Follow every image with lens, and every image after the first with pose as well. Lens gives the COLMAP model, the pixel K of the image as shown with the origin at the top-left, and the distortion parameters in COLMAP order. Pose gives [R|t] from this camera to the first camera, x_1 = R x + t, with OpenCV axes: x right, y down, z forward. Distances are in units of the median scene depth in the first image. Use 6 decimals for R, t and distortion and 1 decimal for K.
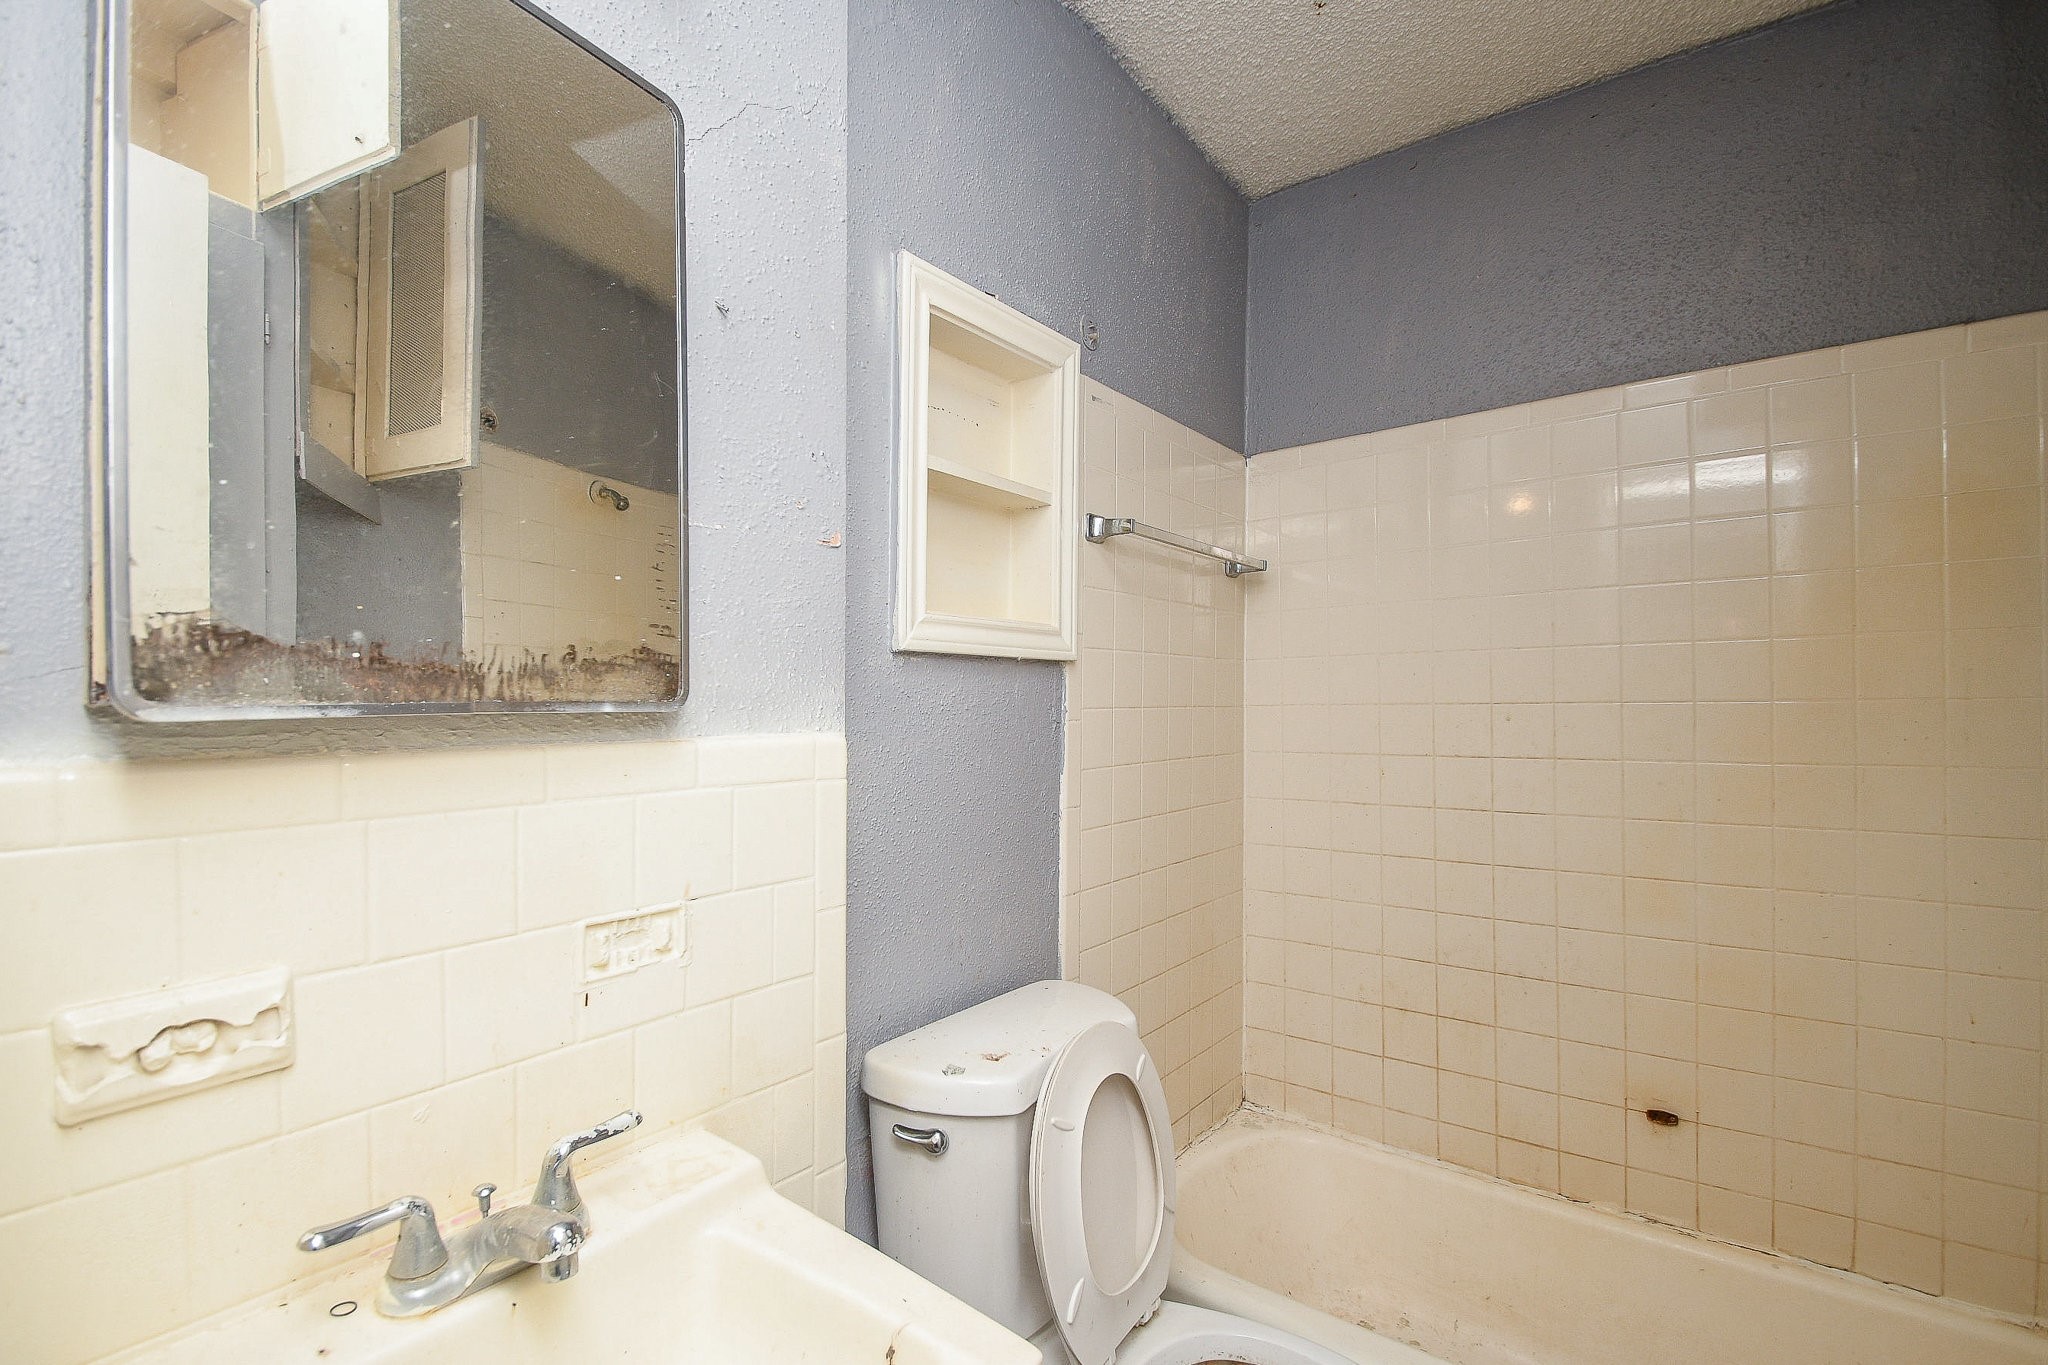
lens RADIAL K [[898.7, 0, 1005.0], [0, 898.7, 688.6], [0, 0, 1]] dist [0.014719, -0.017793]
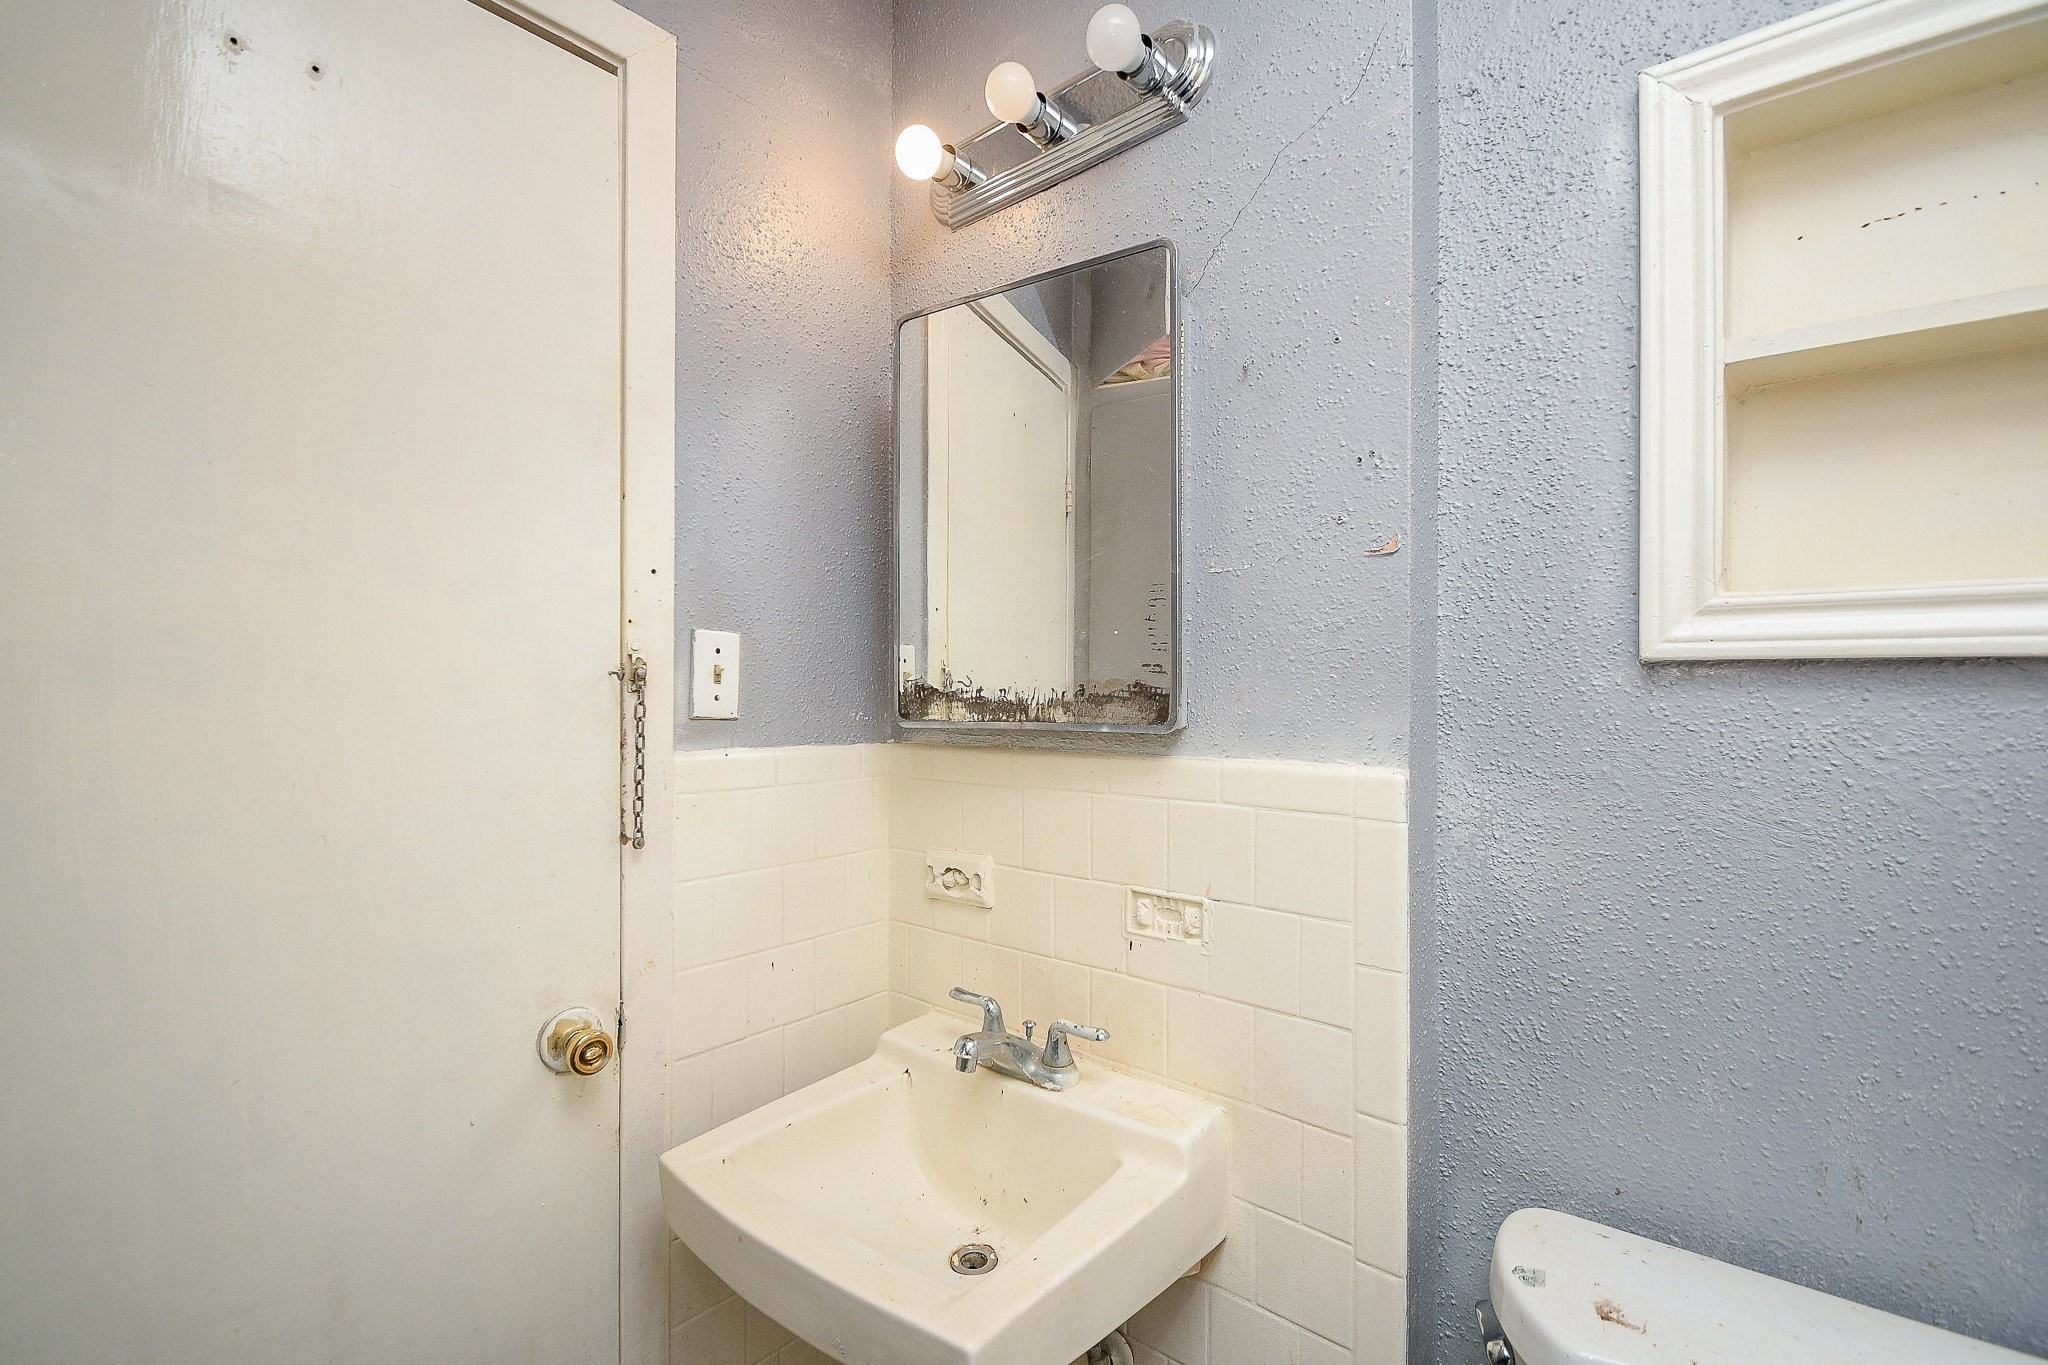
lens RADIAL K [[925.9, 0, 979.5], [0, 925.9, 674.8], [0, 0, 1]] dist [0.000590, -0.008549]
pose [[-0.047948, -0.023865, -0.998565, 0.903804], [0.004144, 0.999701, -0.024091, -0.025735], [0.998841, -0.005293, -0.047835, 0.815080]]
